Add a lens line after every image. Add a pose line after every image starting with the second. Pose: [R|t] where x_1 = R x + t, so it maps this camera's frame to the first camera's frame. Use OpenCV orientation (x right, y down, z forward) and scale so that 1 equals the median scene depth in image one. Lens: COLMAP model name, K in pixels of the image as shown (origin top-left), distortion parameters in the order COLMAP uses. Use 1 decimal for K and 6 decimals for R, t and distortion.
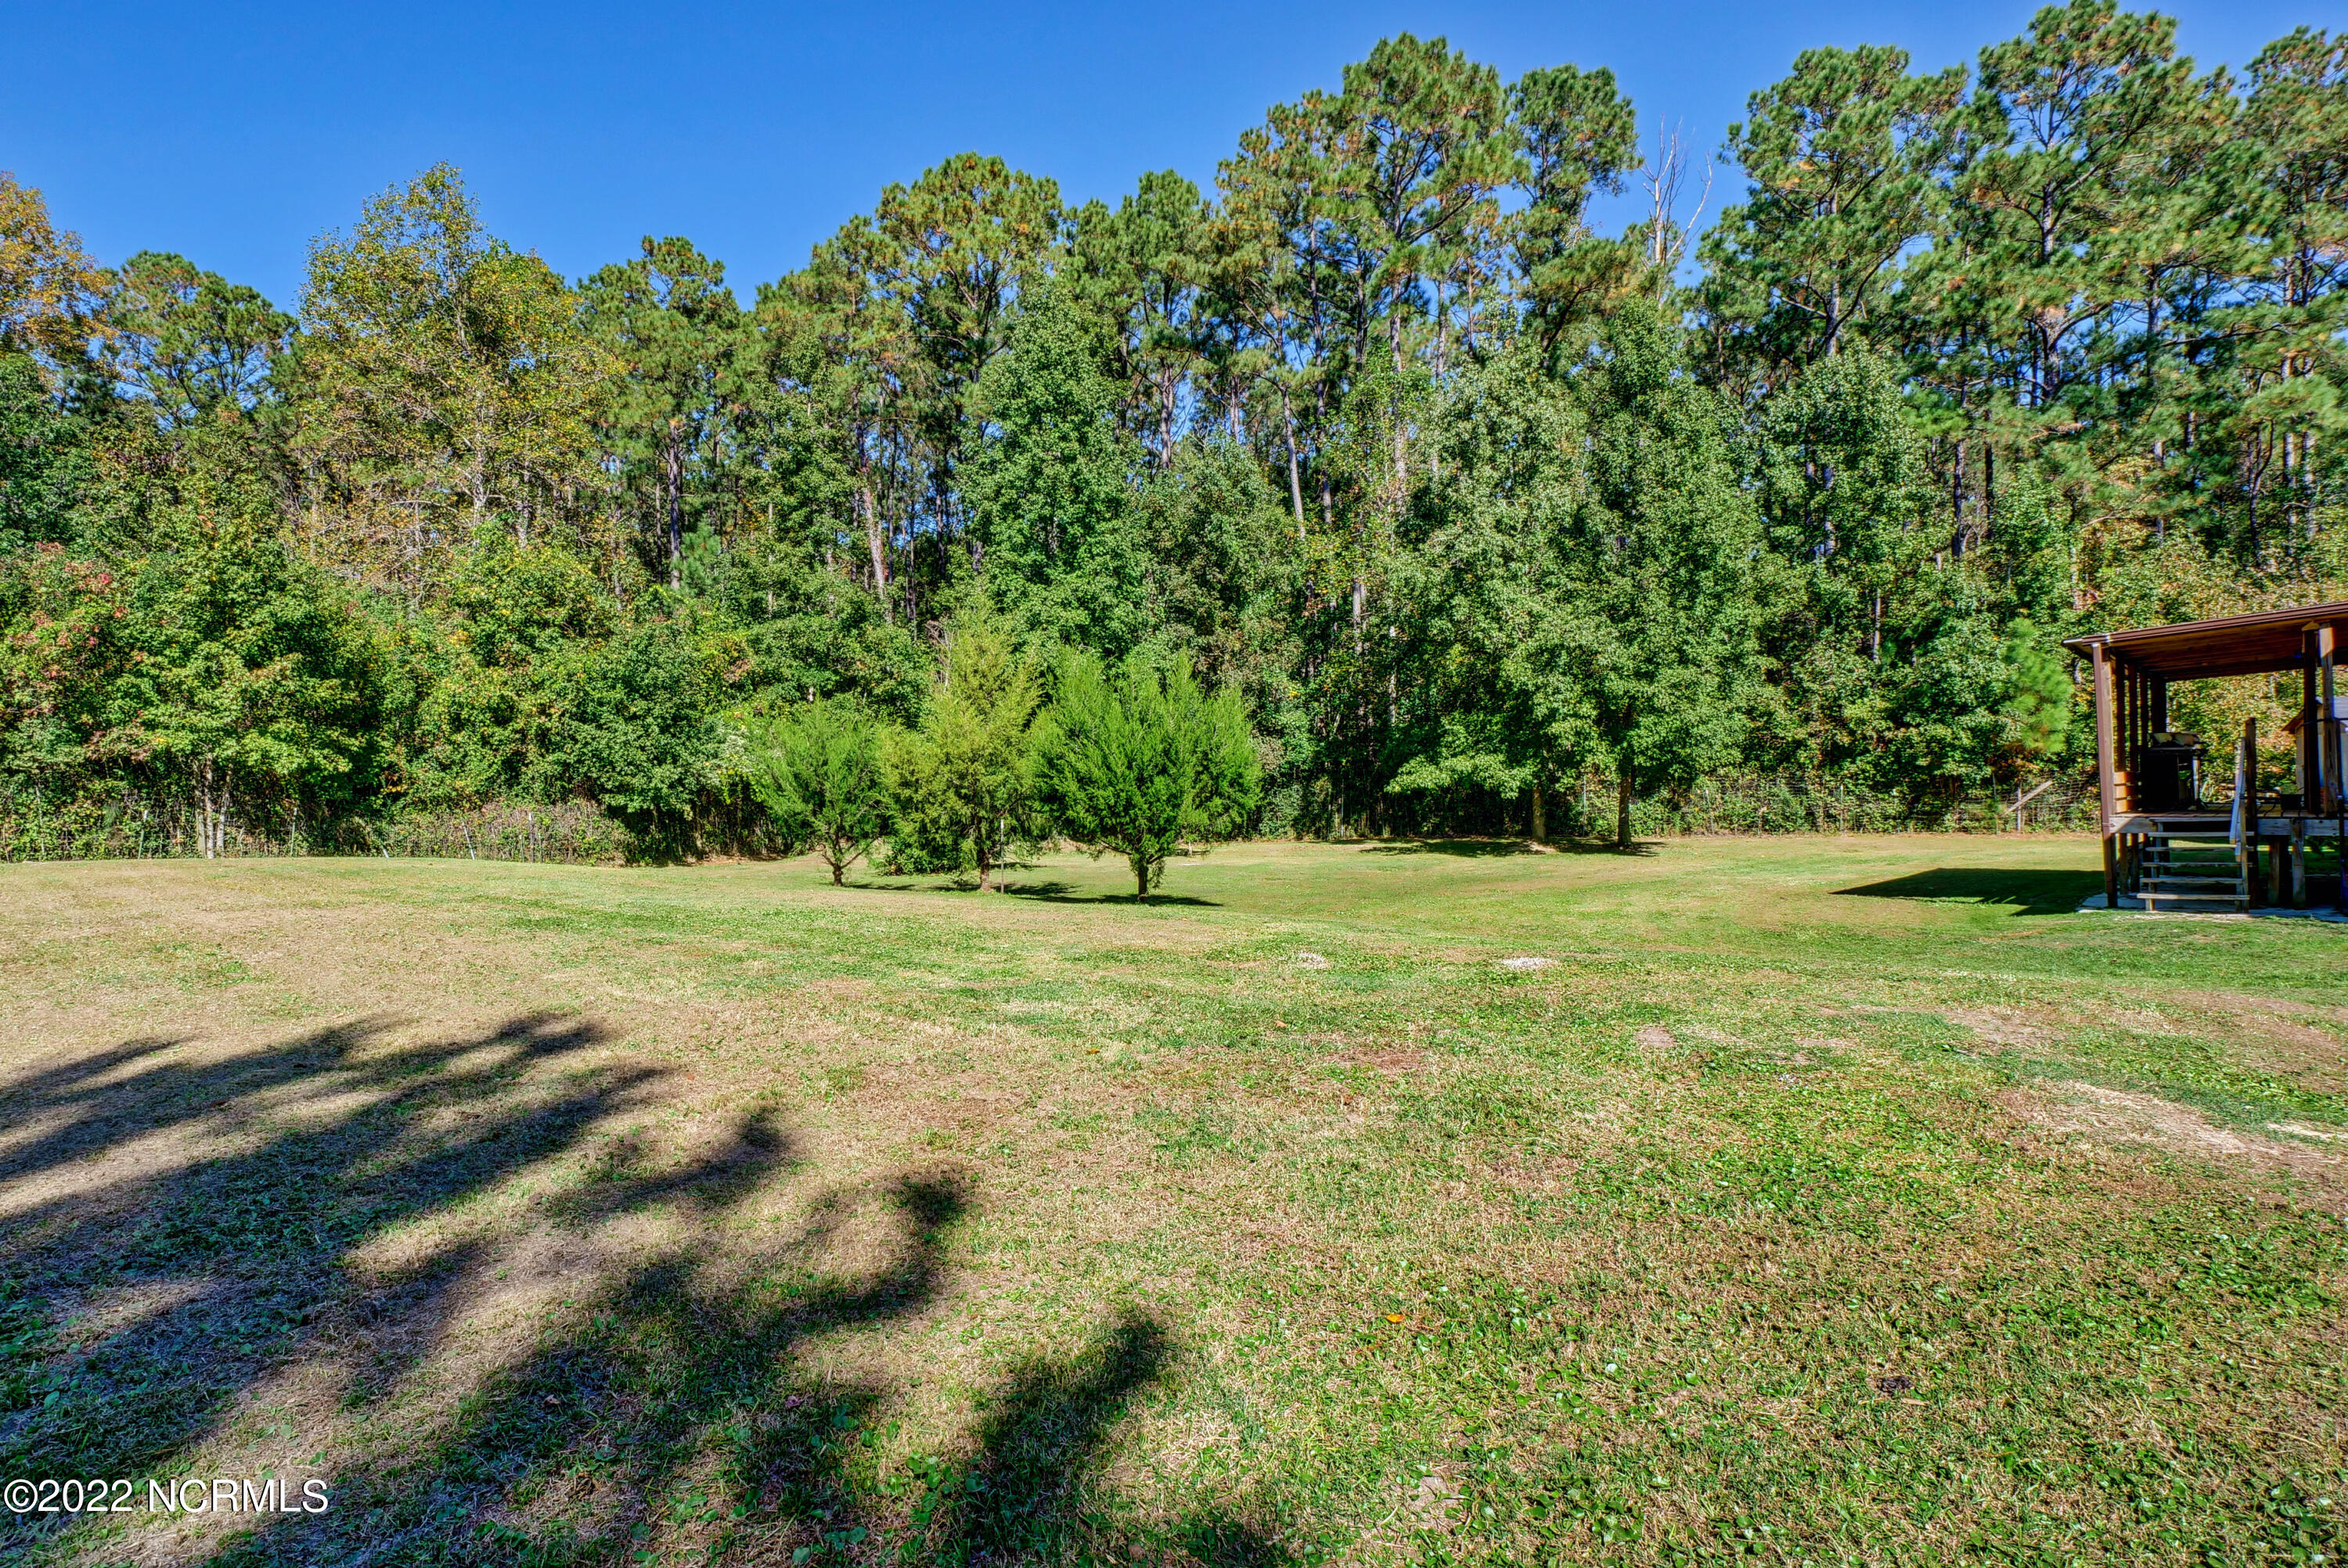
lens RADIAL K [[1135.2, 0, 1164.5], [0, 1135.2, 775.3], [0, 0, 1]] dist [-0.008931, -0.006325]
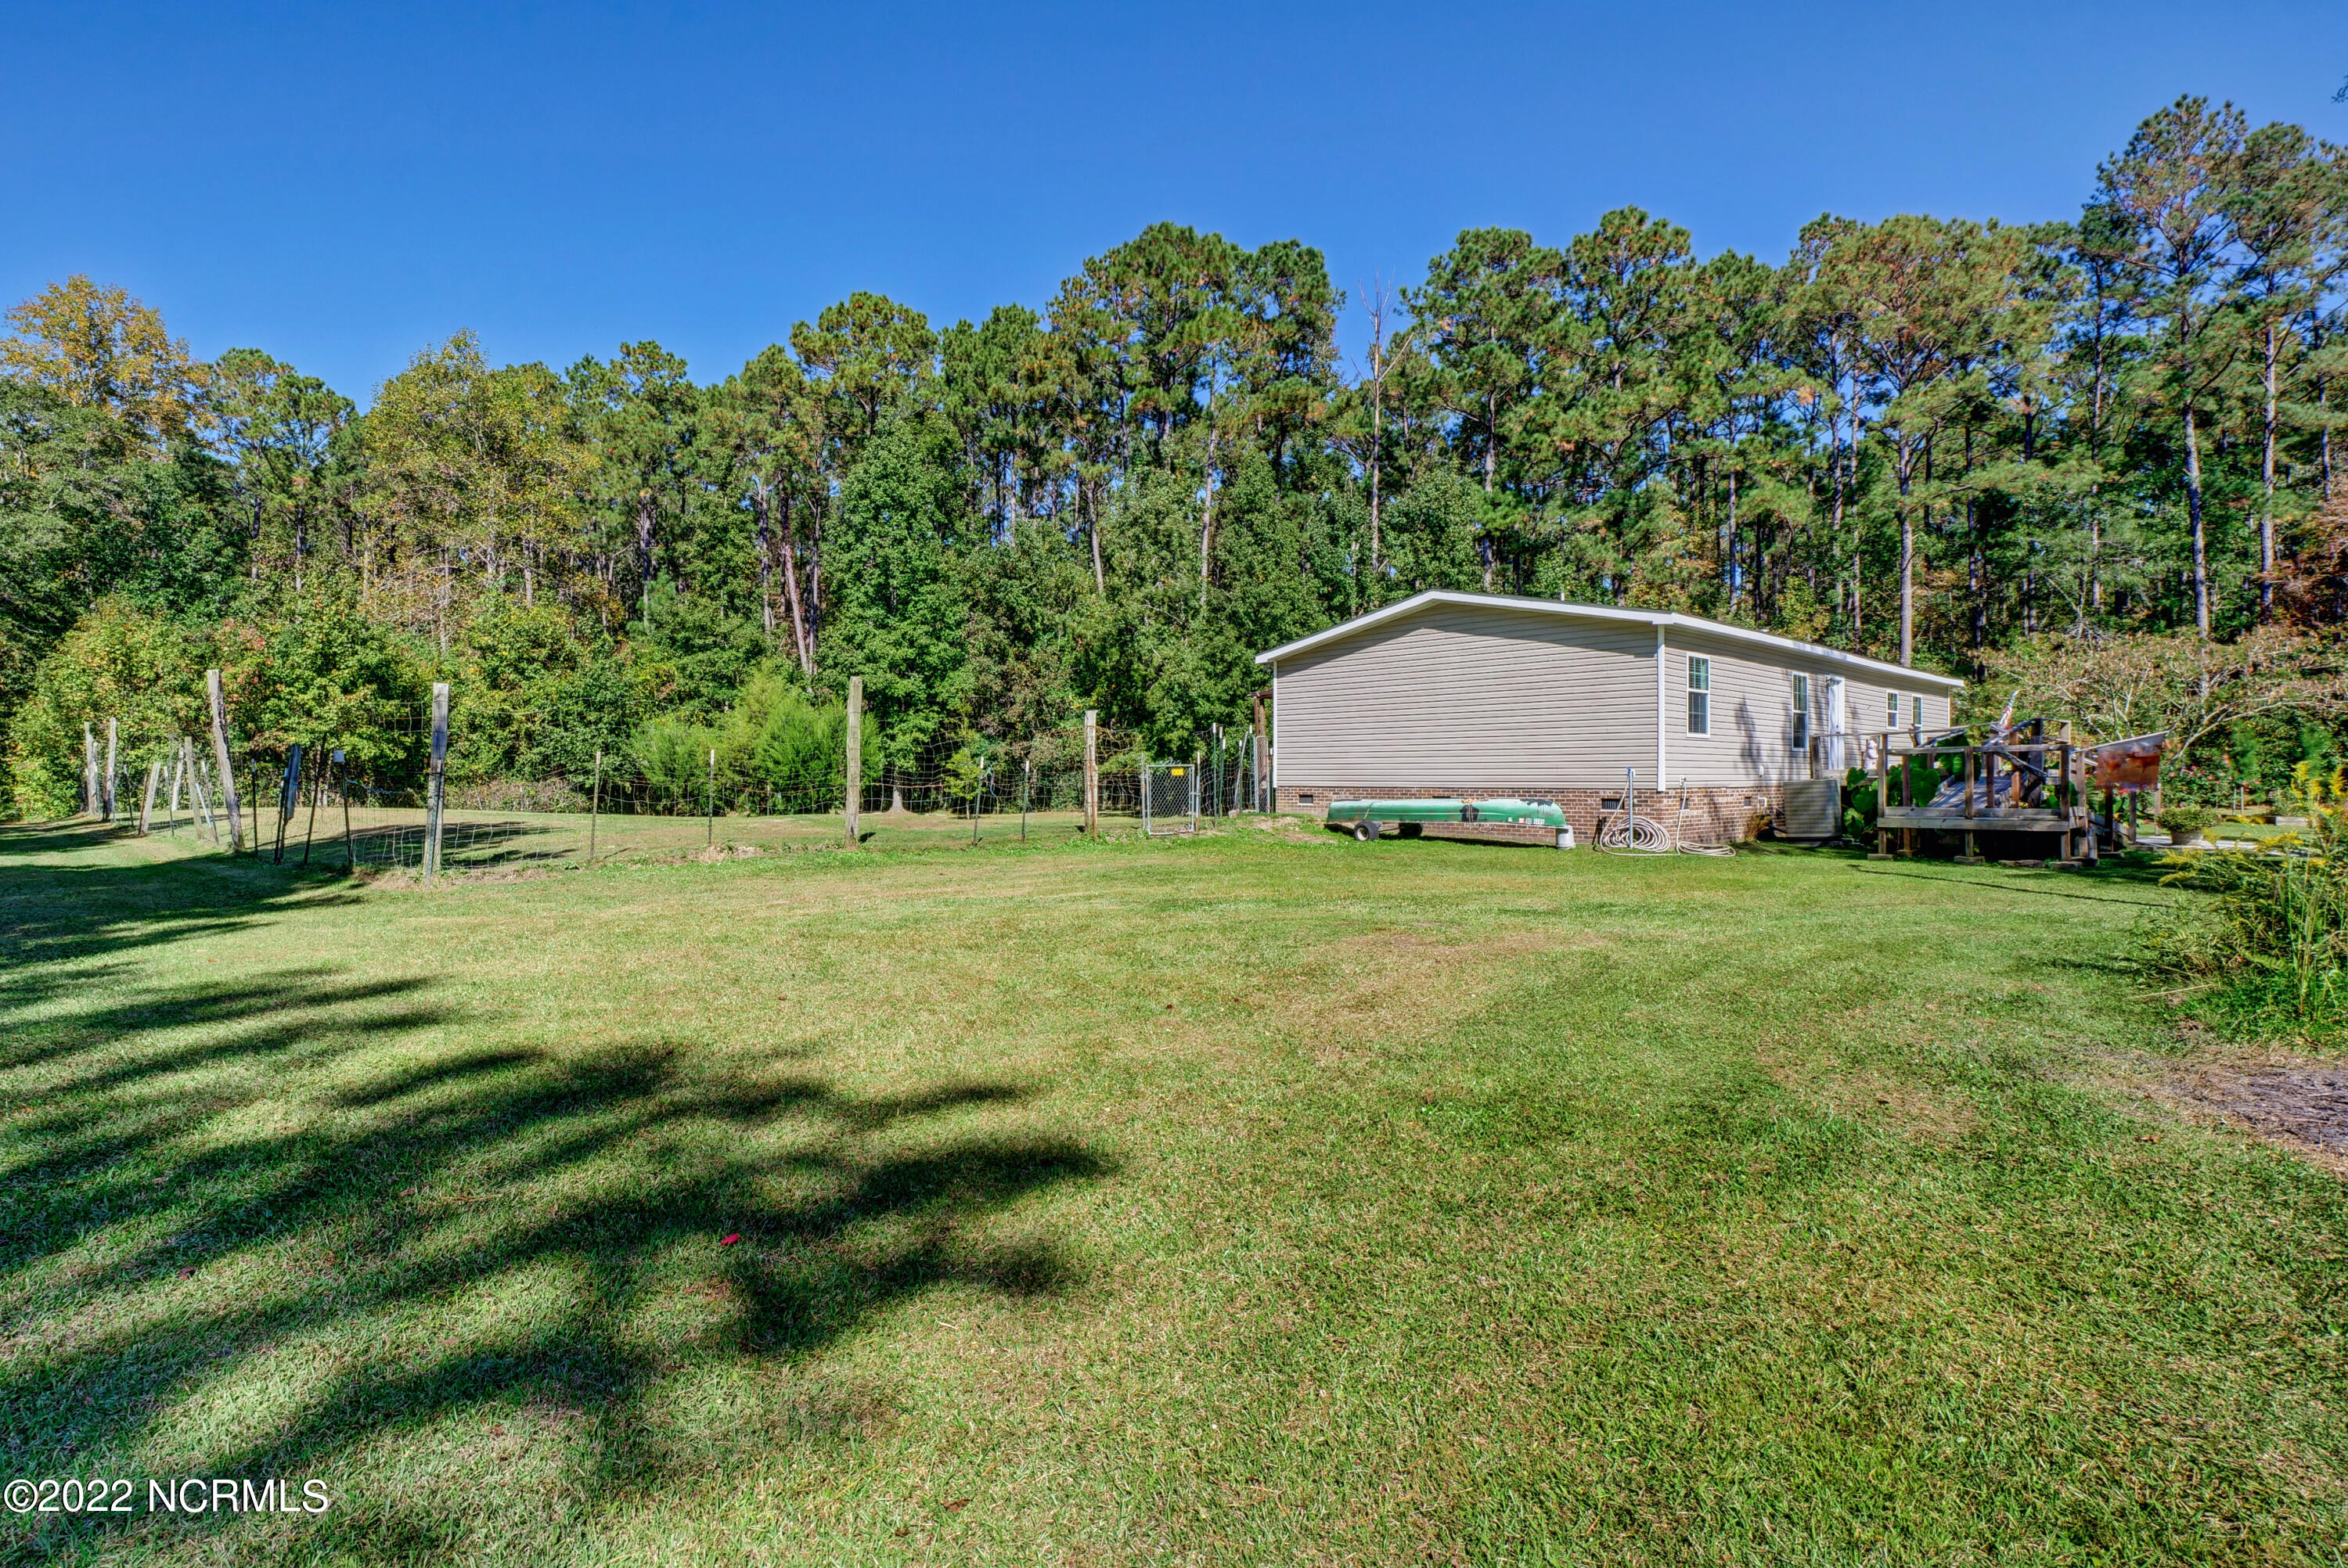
lens RADIAL K [[1135.2, 0, 1164.5], [0, 1135.2, 775.3], [0, 0, 1]] dist [-0.008931, -0.006325]
pose [[0.999811, 0.006139, -0.018446, 0.314242], [-0.006064, 0.999973, 0.004113, 0.006435], [0.018471, -0.004000, 0.999821, -0.475593]]
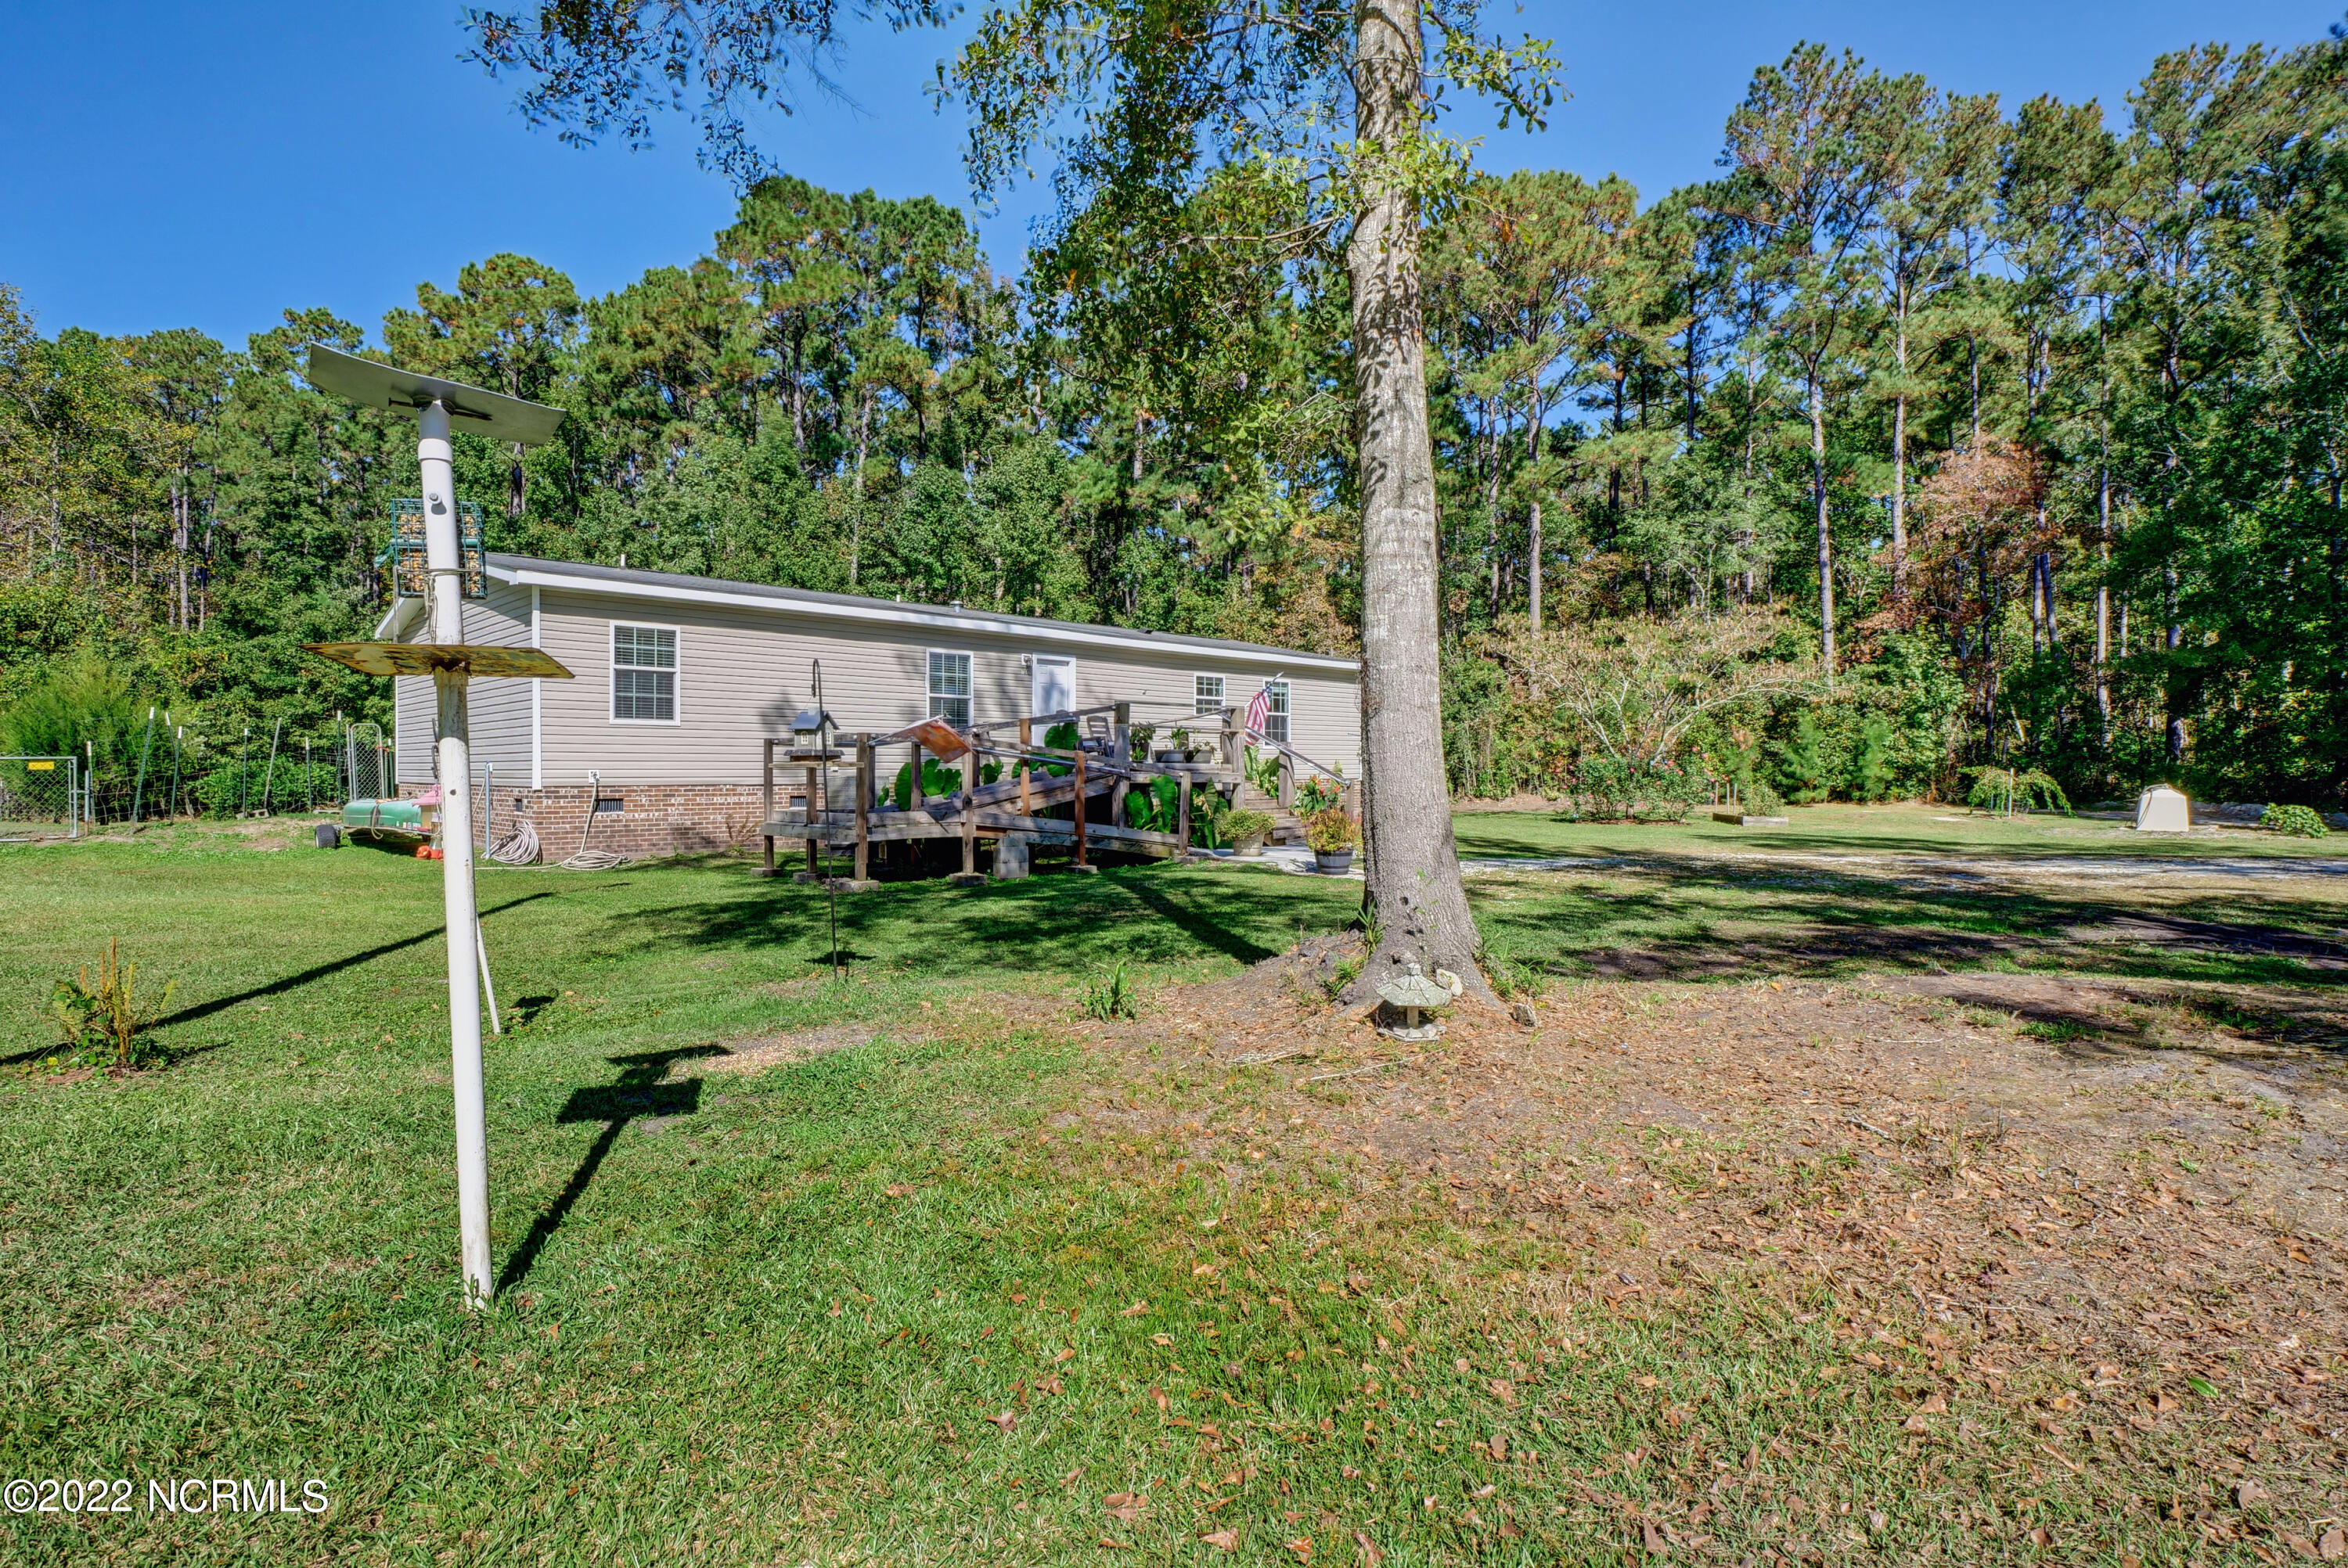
lens RADIAL K [[1135.2, 0, 1164.5], [0, 1135.2, 775.3], [0, 0, 1]] dist [-0.008931, -0.006325]
pose [[0.999937, 0.007032, 0.008719, 0.826410], [-0.007108, 0.999937, 0.008682, 0.003553], [-0.008657, -0.008743, 0.999924, -0.365368]]
